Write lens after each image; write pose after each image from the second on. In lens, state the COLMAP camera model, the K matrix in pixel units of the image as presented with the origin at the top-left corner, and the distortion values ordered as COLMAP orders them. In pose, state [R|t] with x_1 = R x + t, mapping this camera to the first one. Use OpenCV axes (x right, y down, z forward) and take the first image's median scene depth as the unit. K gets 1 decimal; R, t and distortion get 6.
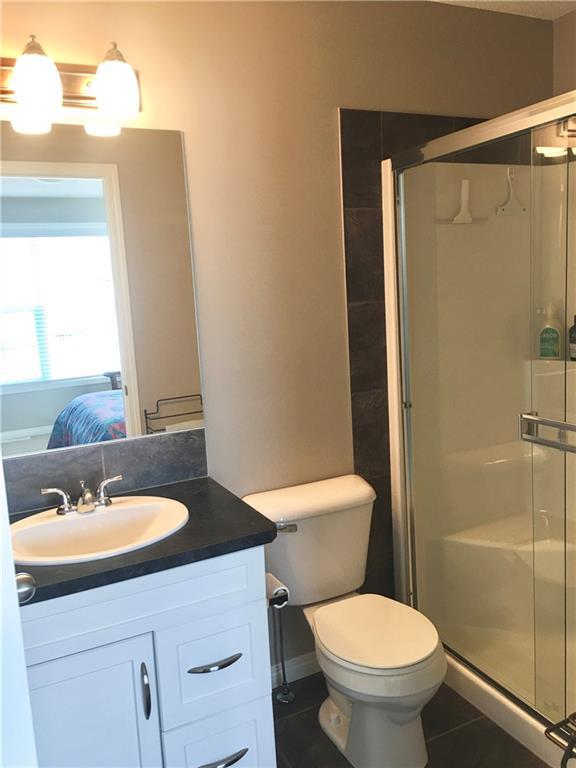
lens RADIAL K [[645.7, 0, 288.4], [0, 645.7, 384.7], [0, 0, 1]] dist [0.048153, -0.054670]
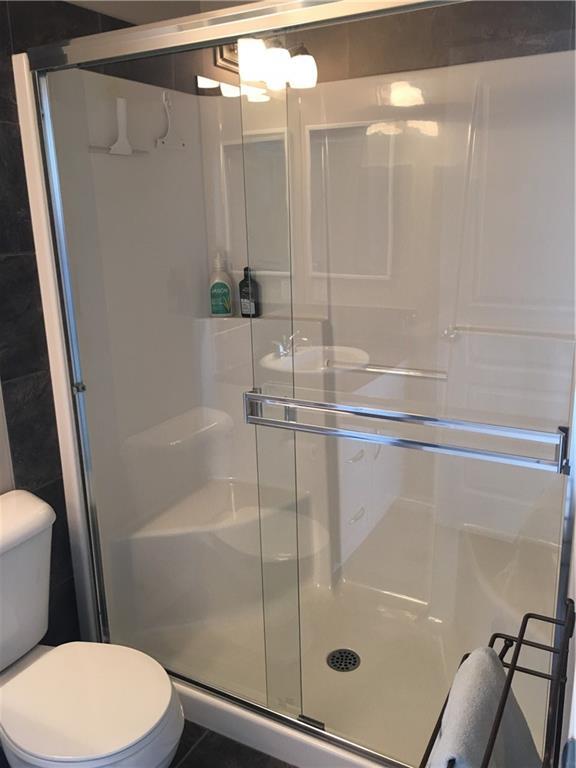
lens RADIAL K [[645.7, 0, 289.4], [0, 645.7, 379.5], [0, 0, 1]] dist [0.048153, -0.054670]
pose [[0.816987, -0.112635, 0.565548, -0.049383], [0.067073, 0.992643, 0.100801, -0.039785], [-0.572741, -0.044420, 0.818532, 0.211719]]
